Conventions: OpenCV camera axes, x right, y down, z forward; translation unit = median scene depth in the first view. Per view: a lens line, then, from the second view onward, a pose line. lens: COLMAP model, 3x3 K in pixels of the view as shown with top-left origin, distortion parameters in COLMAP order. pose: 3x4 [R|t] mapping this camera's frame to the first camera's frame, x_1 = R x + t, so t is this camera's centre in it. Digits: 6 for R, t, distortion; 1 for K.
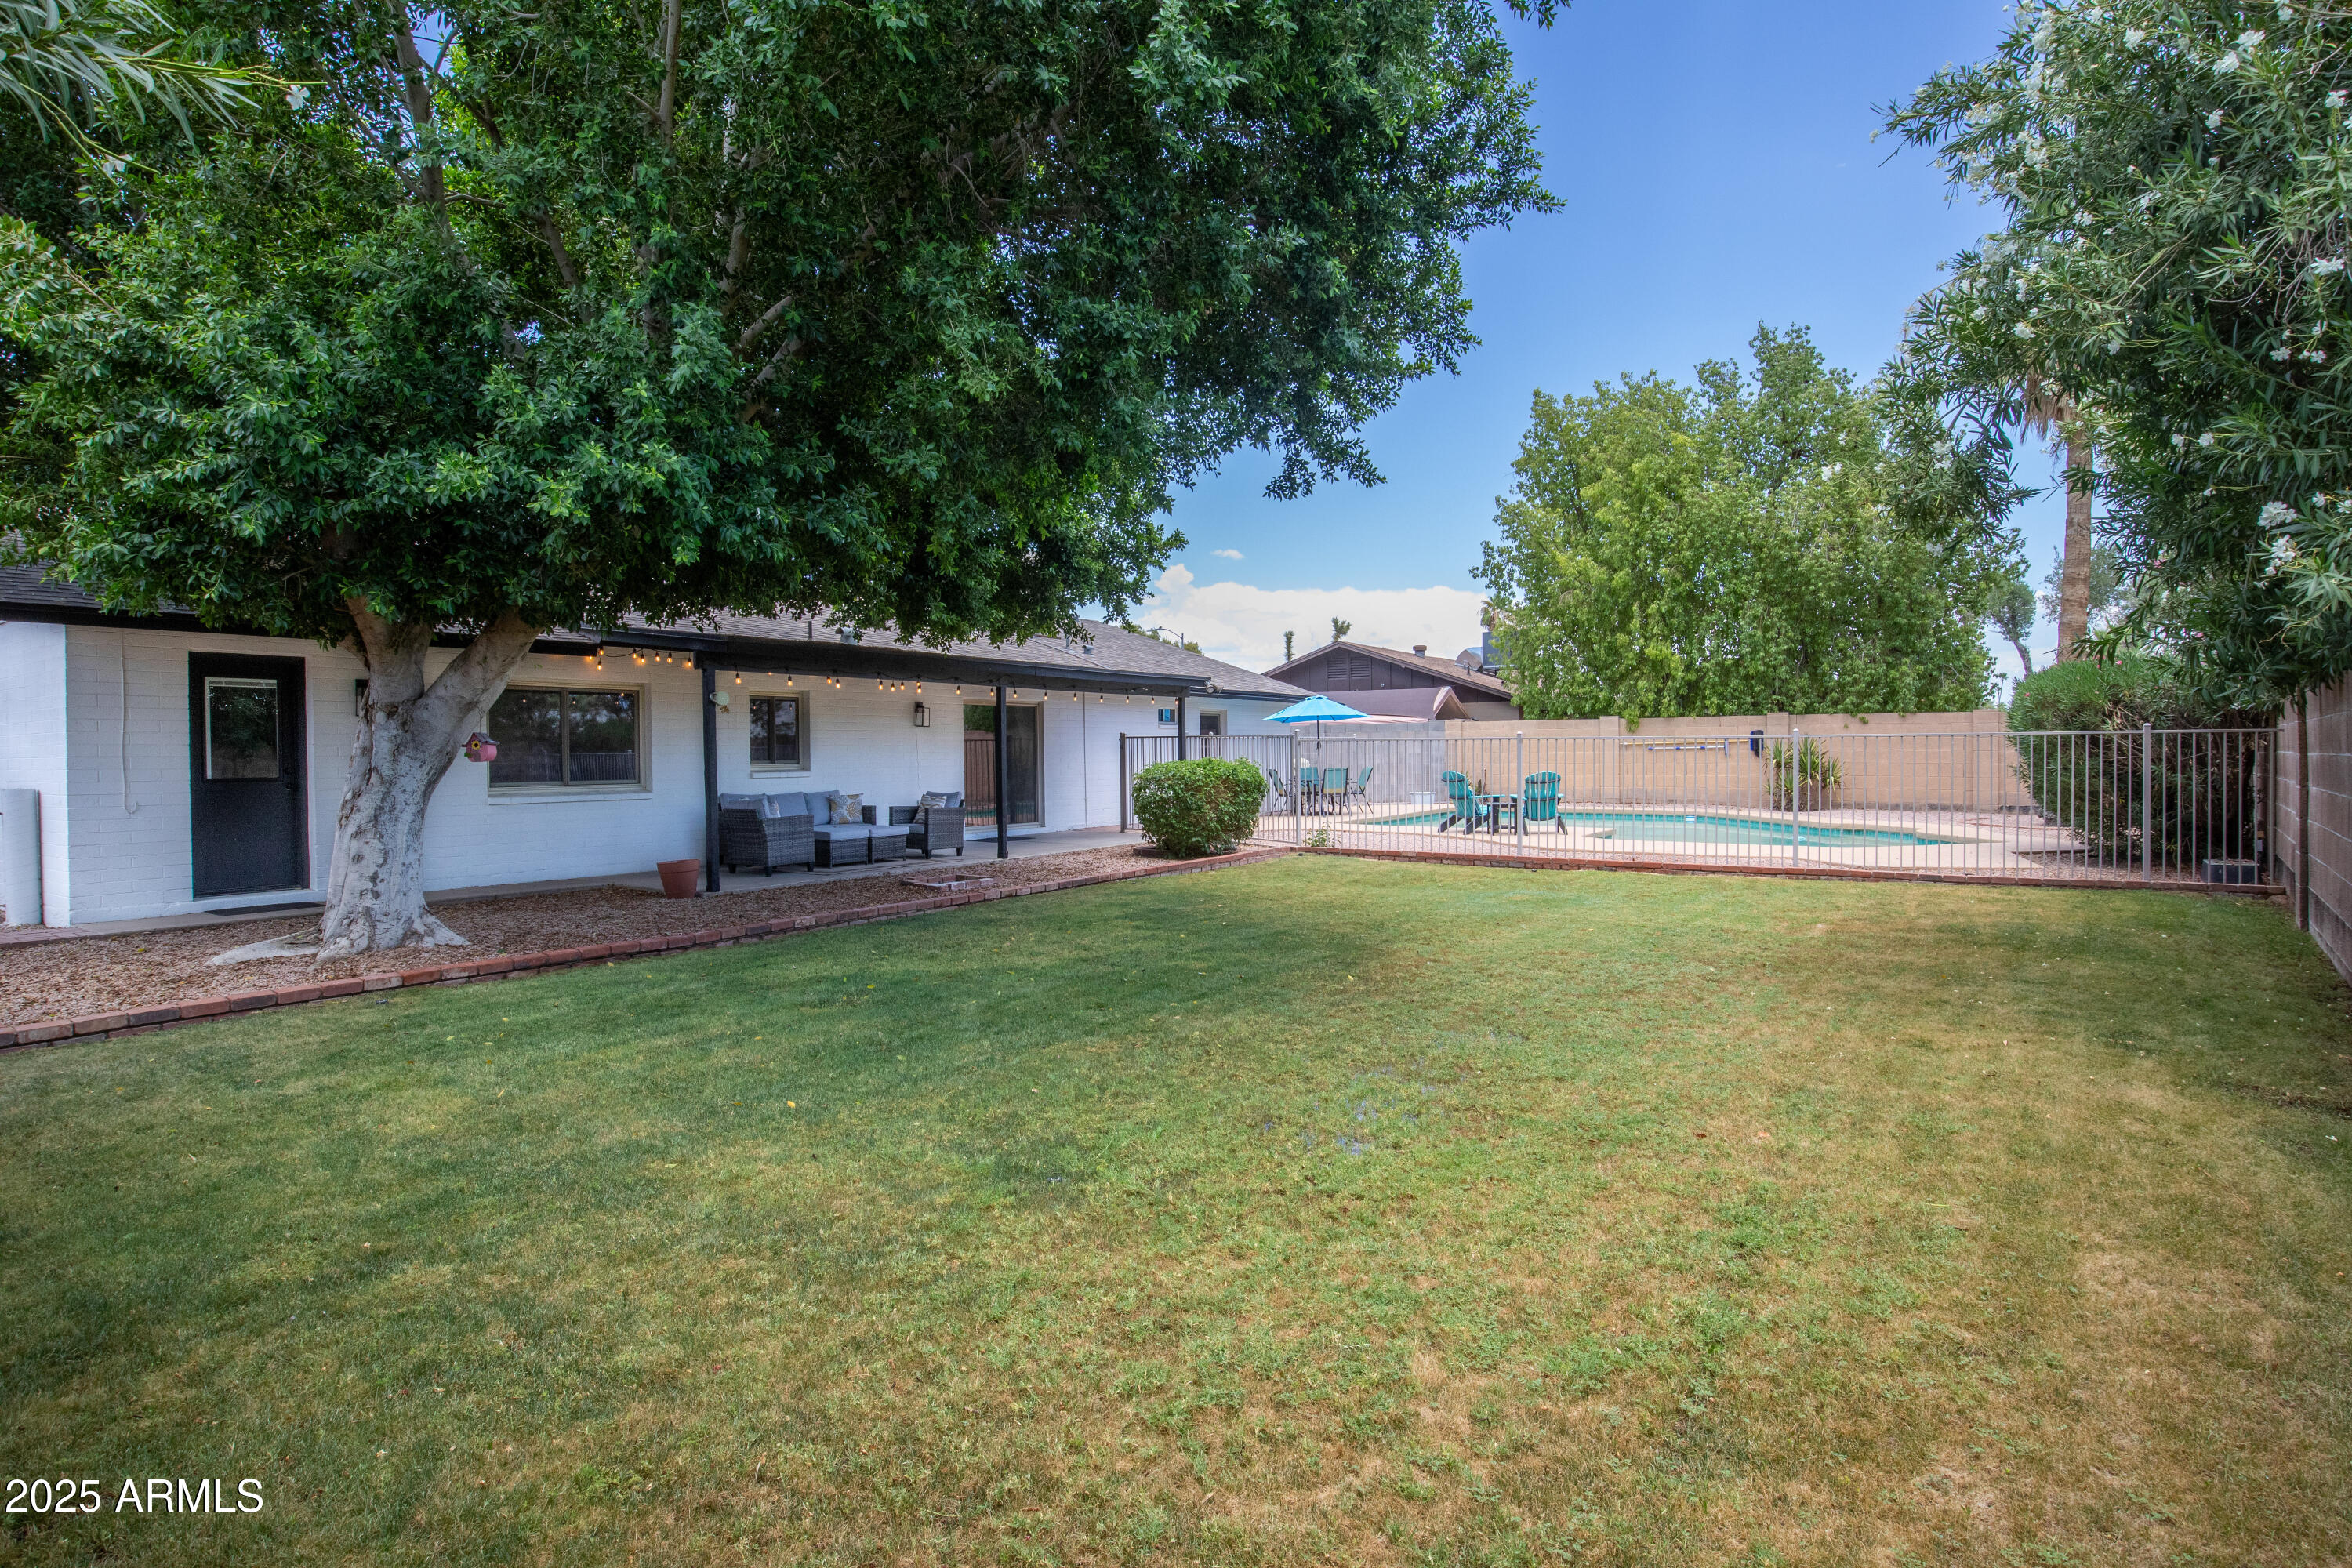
lens RADIAL K [[1203.4, 0, 1210.7], [0, 1203.4, 773.0], [0, 0, 1]] dist [-0.003250, -0.000123]
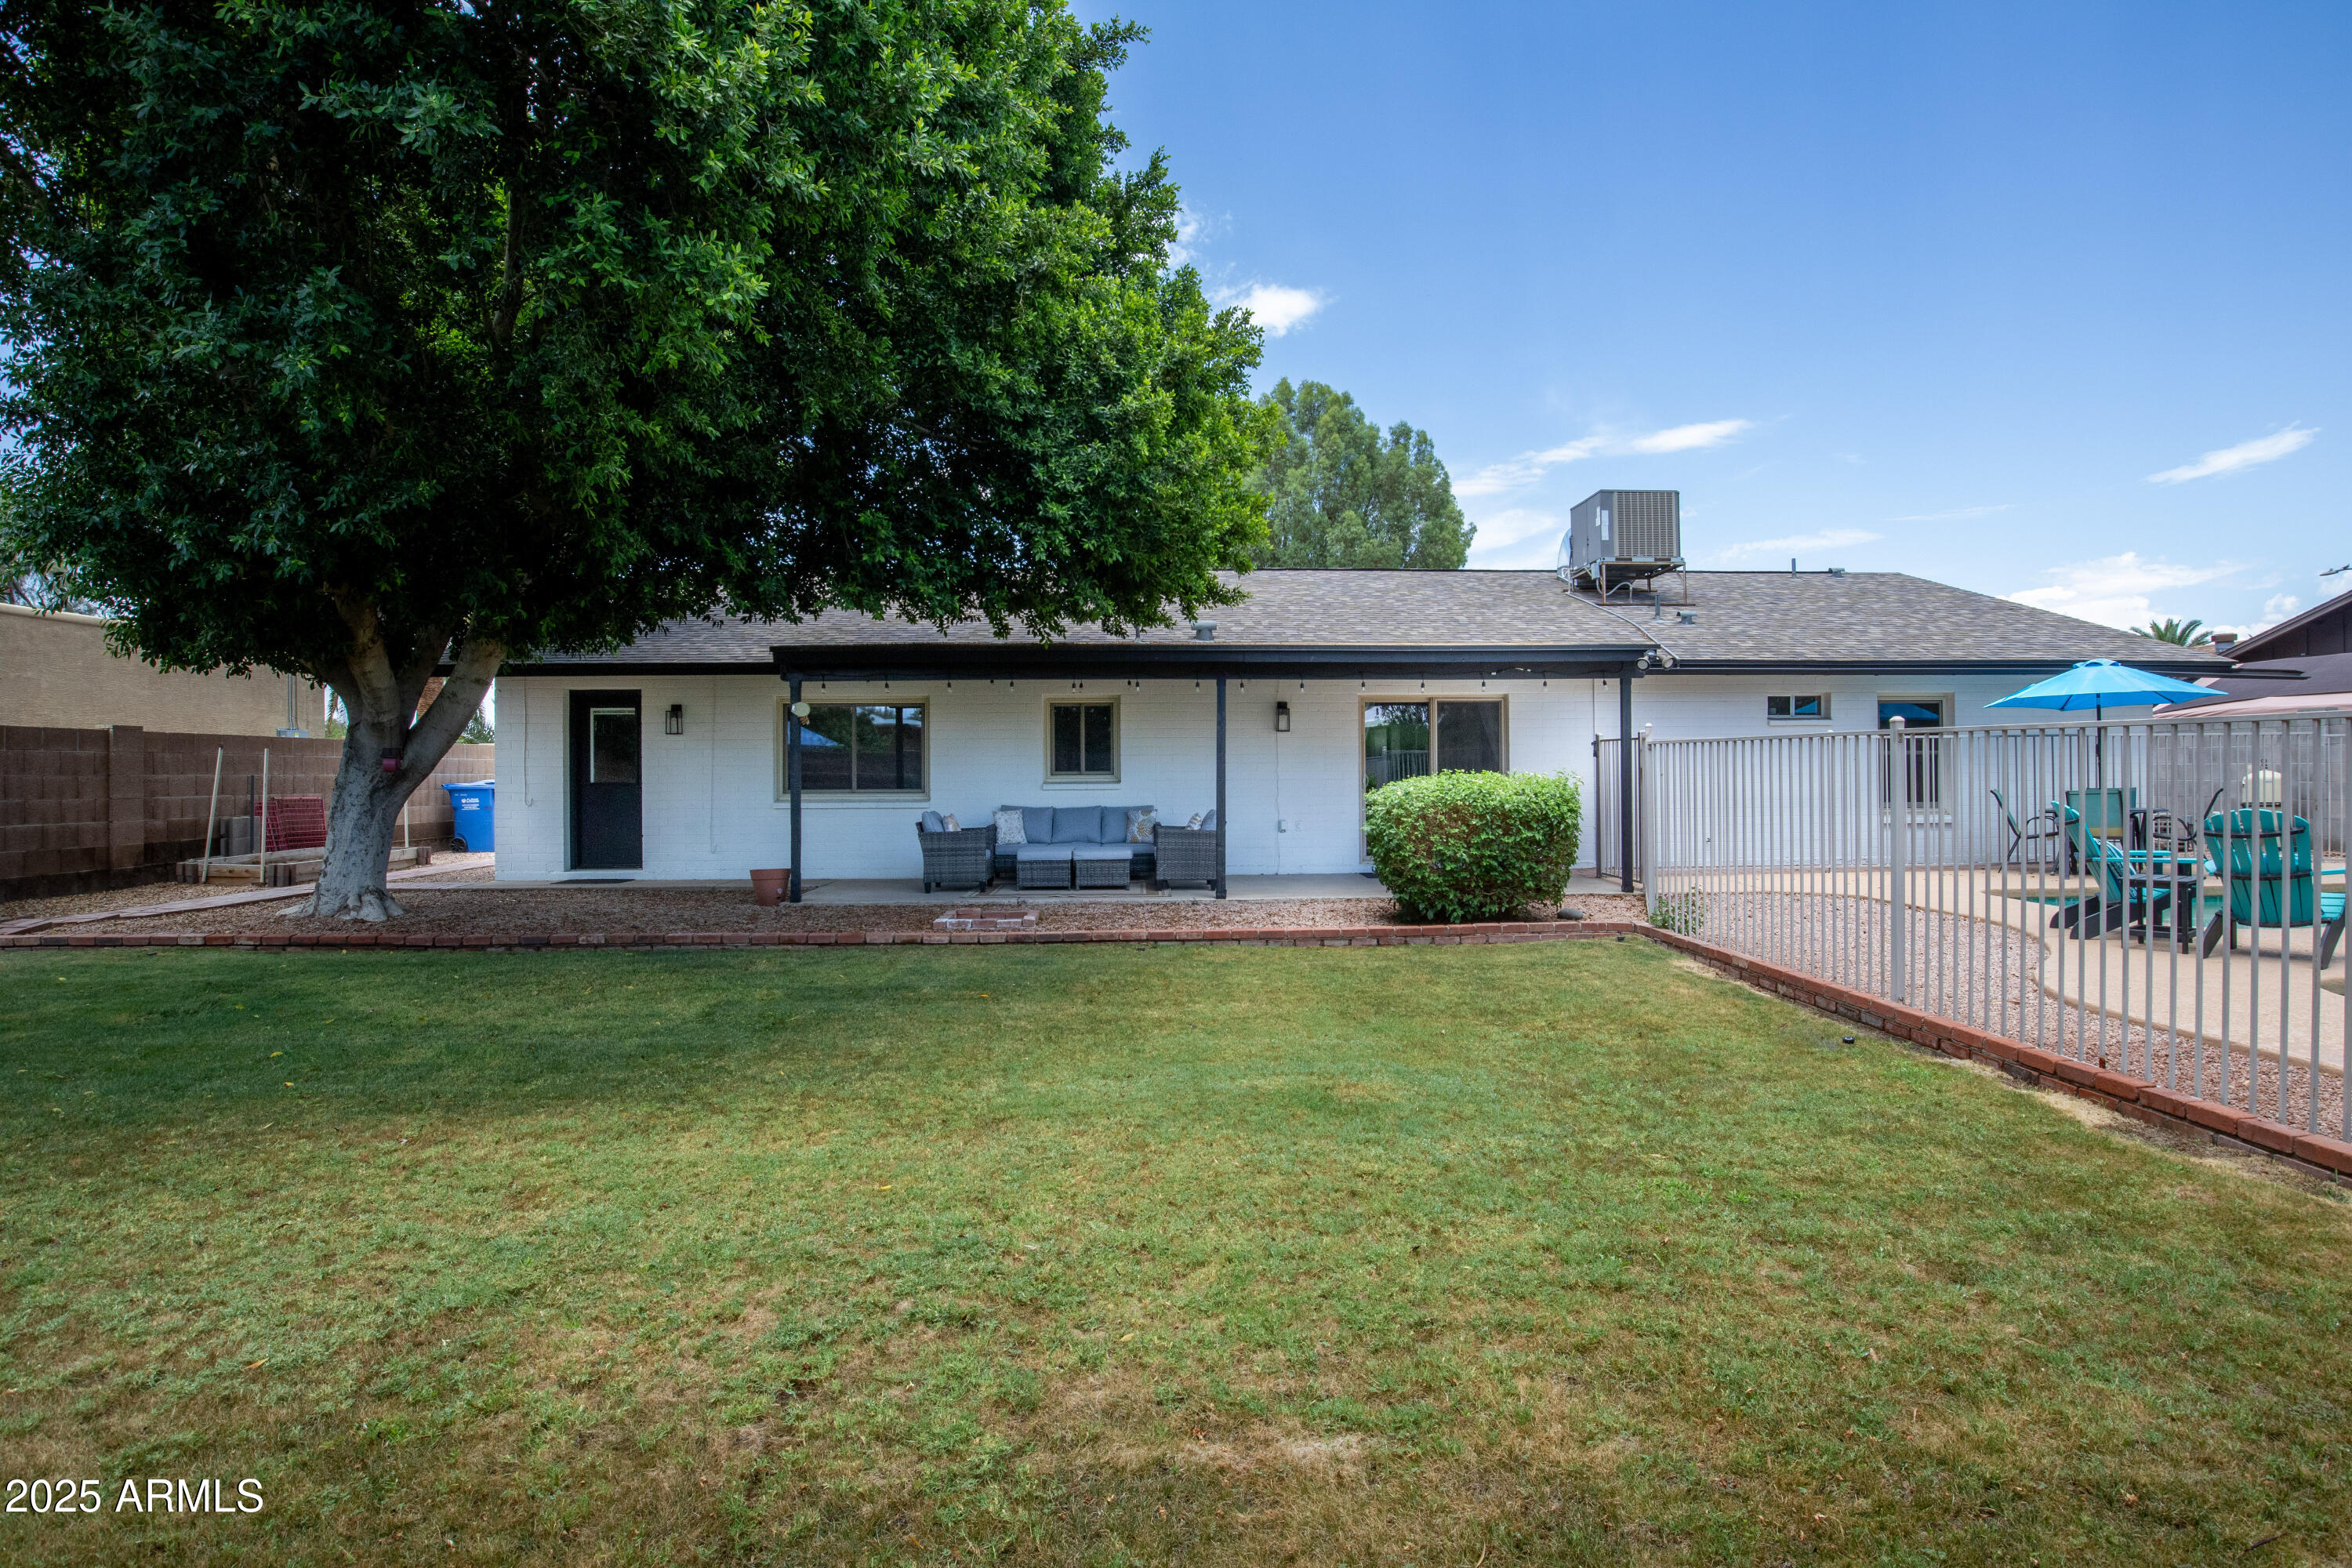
lens RADIAL K [[1152.3, 0, 1175.6], [0, 1152.3, 774.8], [0, 0, 1]] dist [0.000245, 0.000139]
pose [[0.563487, 0.003239, -0.826118, 0.368912], [-0.012983, 0.999904, -0.004935, -0.003931], [0.826023, 0.013506, 0.563475, 0.480449]]
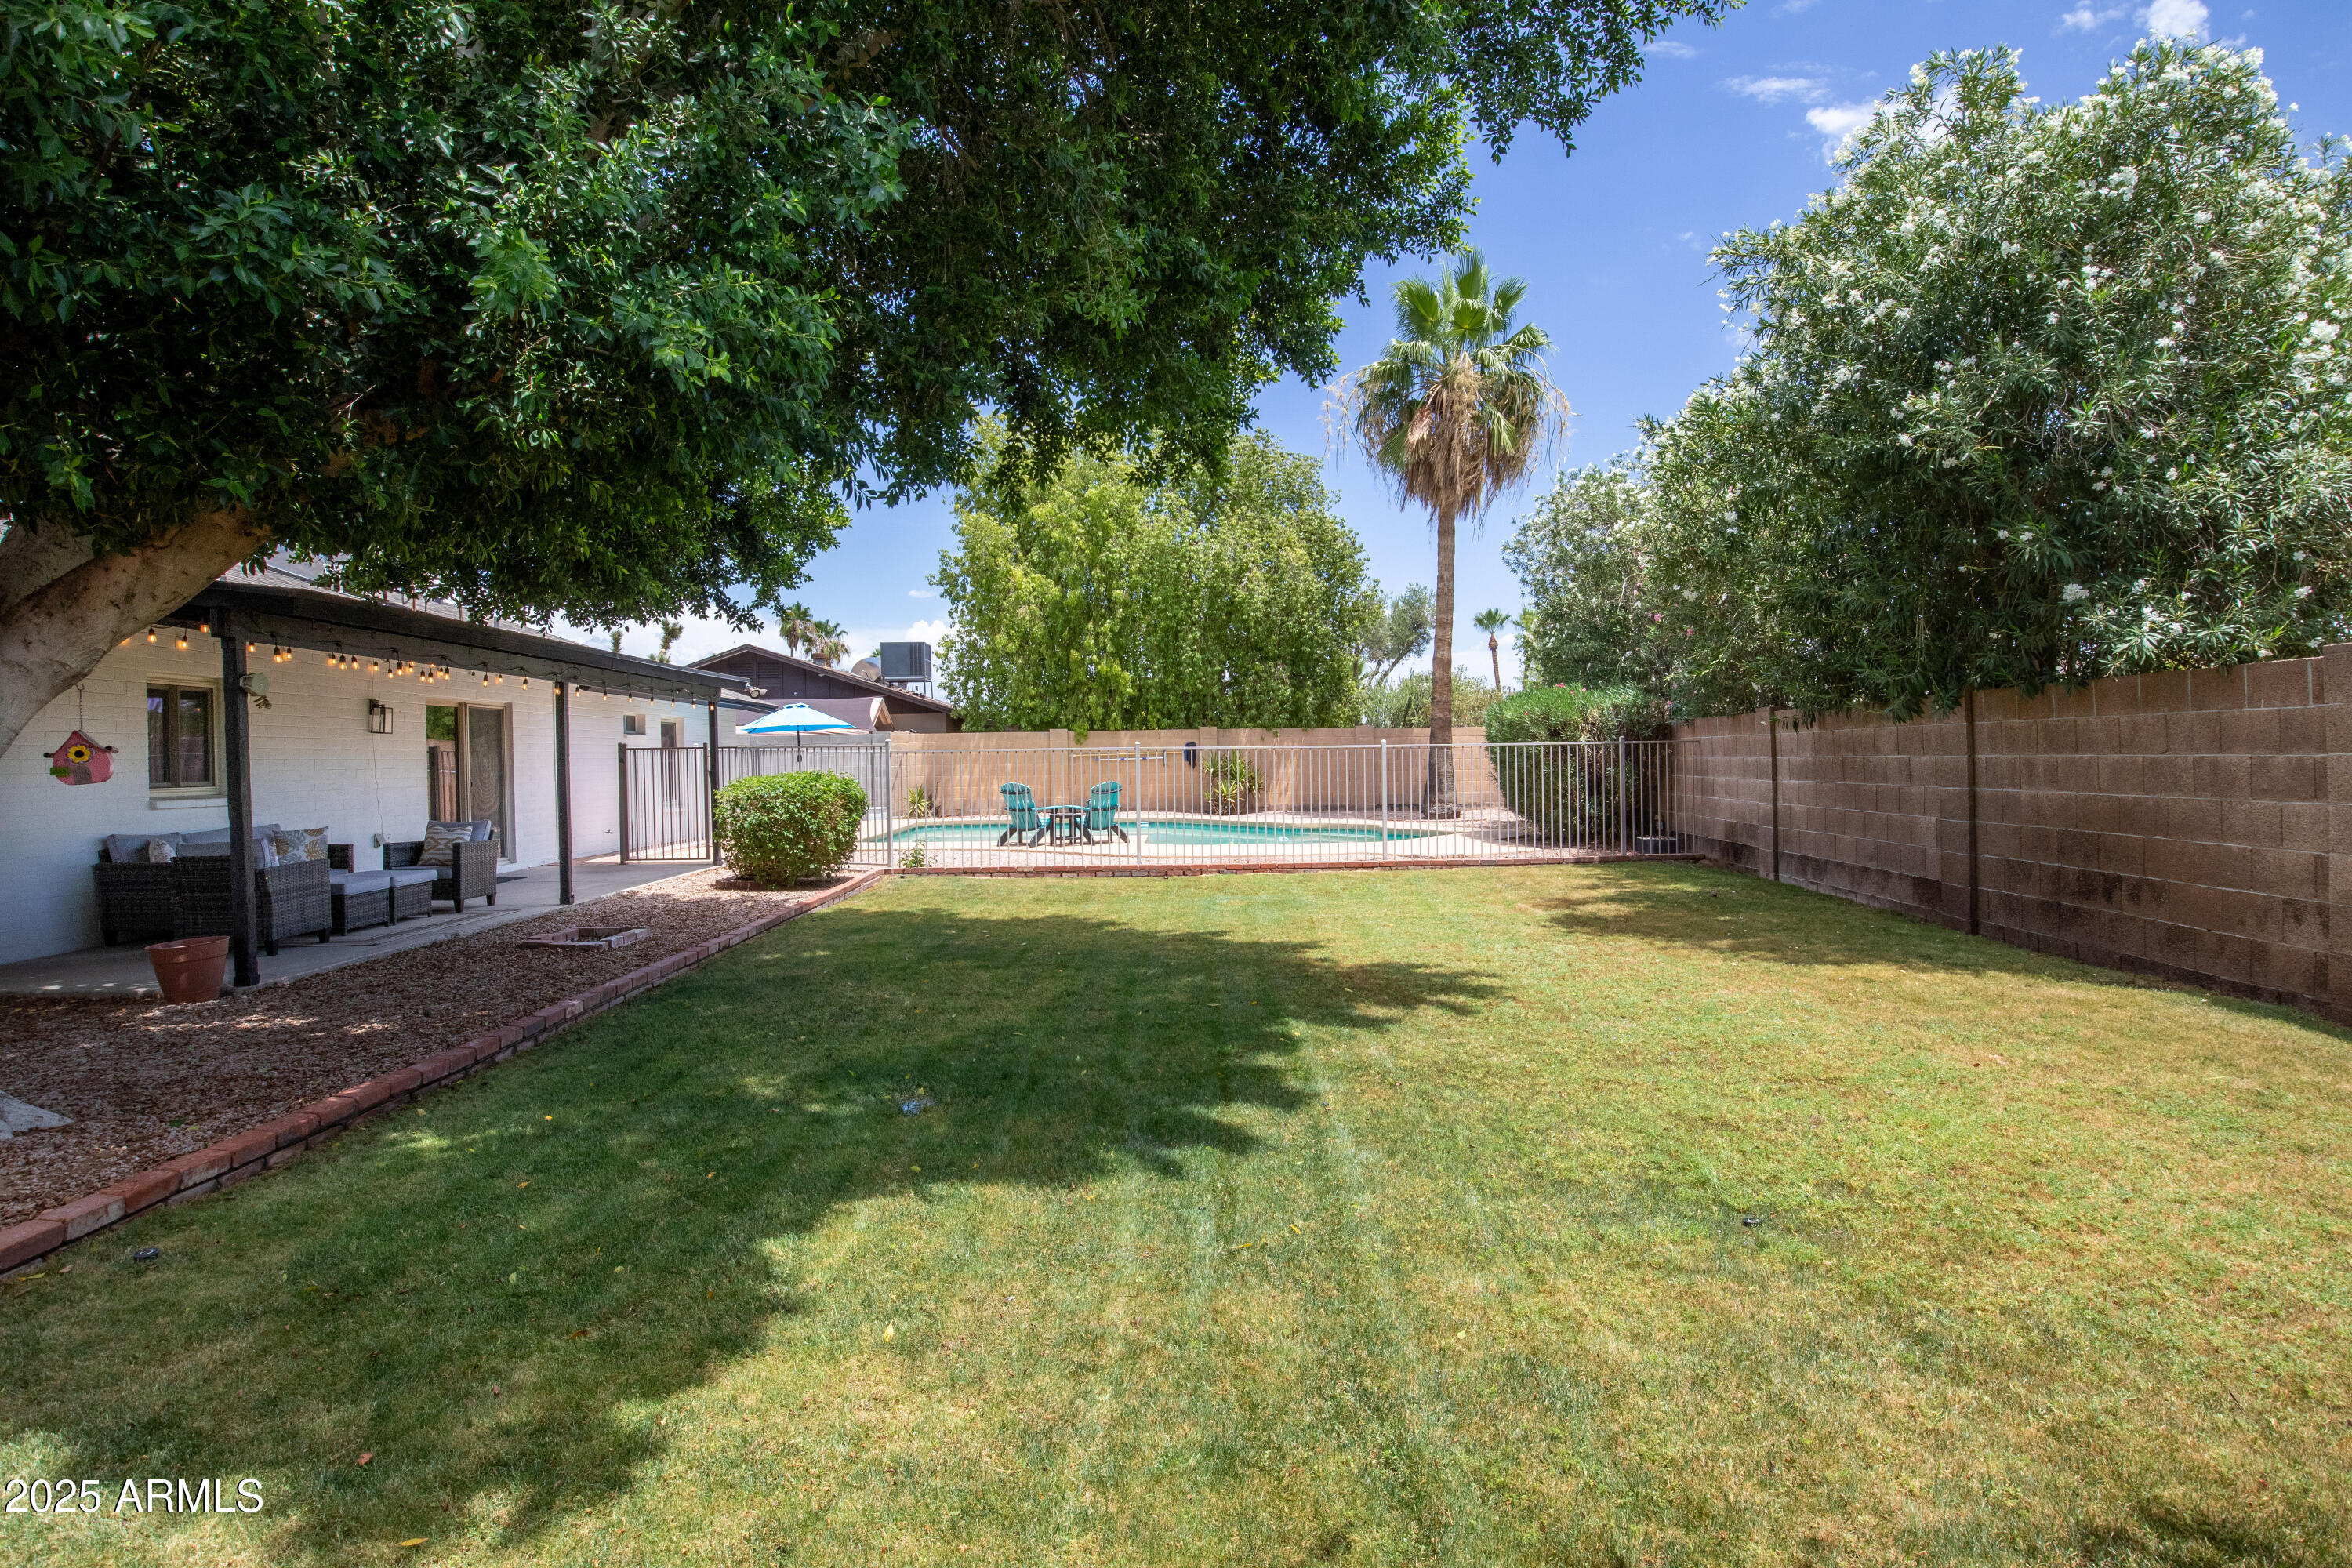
lens RADIAL K [[1203.4, 0, 1210.7], [0, 1203.4, 773.0], [0, 0, 1]] dist [-0.003250, -0.000123]
pose [[0.821161, -0.011436, 0.570582, -0.236900], [0.018213, 0.999815, -0.006172, -0.000671], [-0.570406, 0.015460, 0.821217, 0.115690]]
